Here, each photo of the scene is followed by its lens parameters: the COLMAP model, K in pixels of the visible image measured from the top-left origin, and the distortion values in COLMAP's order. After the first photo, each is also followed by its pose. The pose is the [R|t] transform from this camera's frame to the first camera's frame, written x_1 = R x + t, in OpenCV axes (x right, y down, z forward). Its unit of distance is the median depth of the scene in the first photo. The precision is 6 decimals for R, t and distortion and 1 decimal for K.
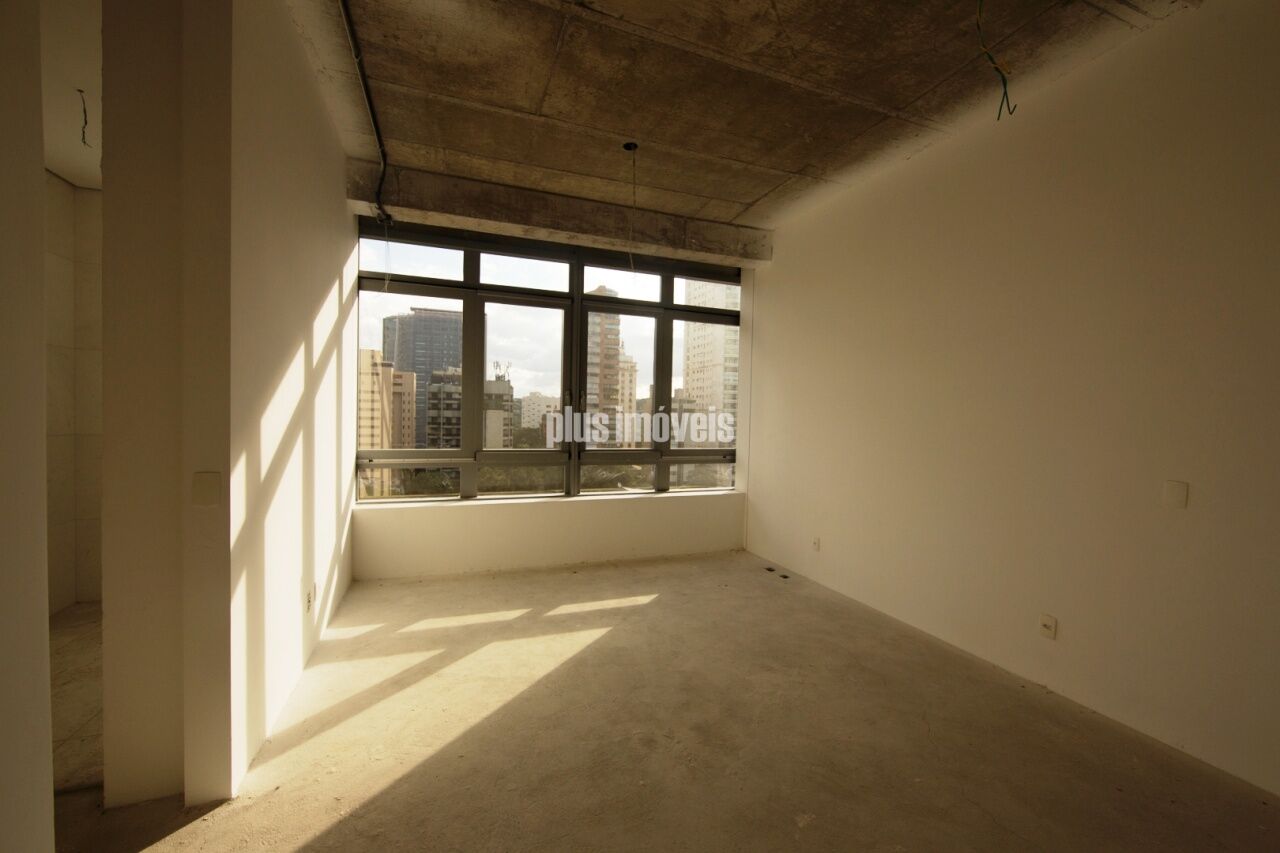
lens RADIAL K [[498.3, 0, 640.6], [0, 498.3, 431.2], [0, 0, 1]] dist [-0.003537, -0.000190]
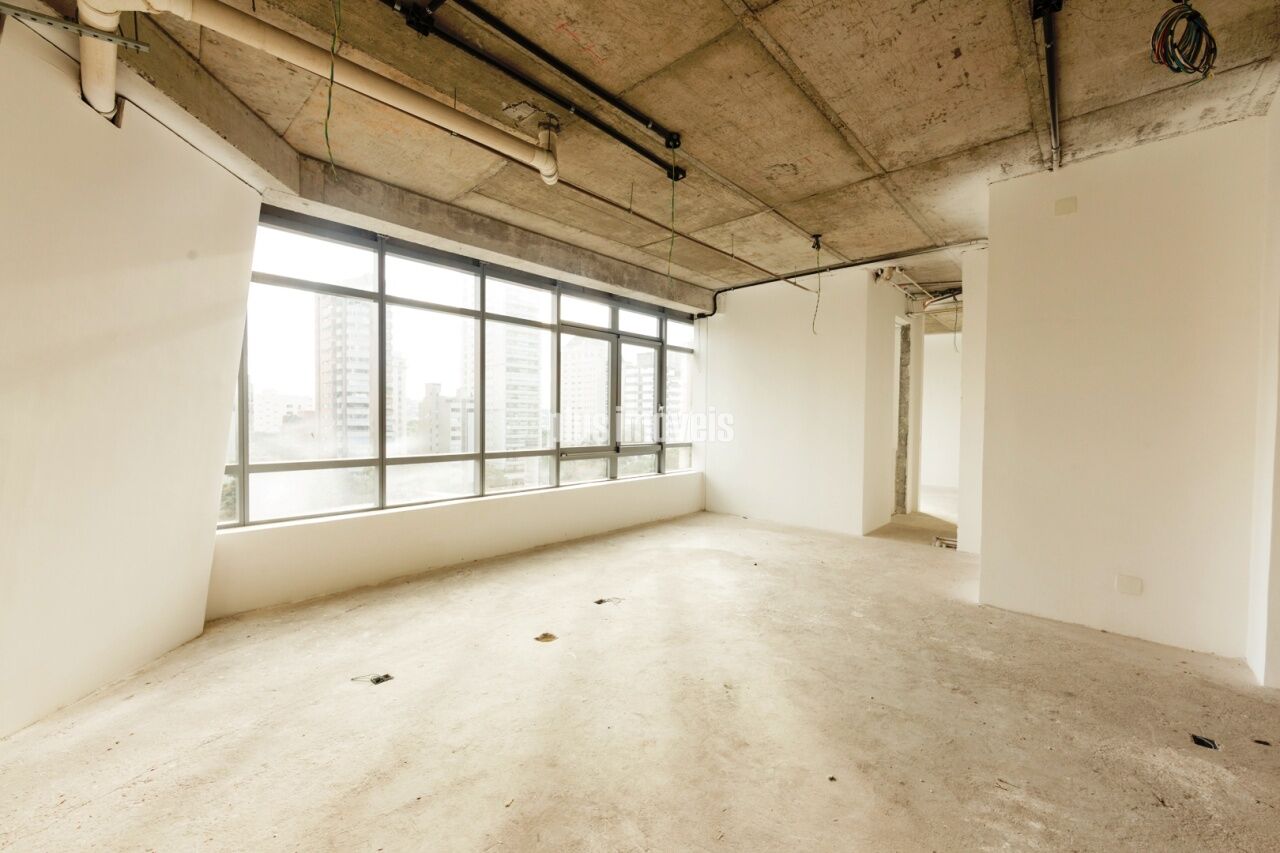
lens RADIAL K [[498.3, 0, 640.6], [0, 498.3, 431.2], [0, 0, 1]] dist [-0.003537, -0.000190]
pose [[0.899764, -0.020434, 0.435898, -0.499552], [0.019973, 0.999785, 0.005641, -0.005061], [-0.435920, 0.003630, 0.899978, -0.186620]]
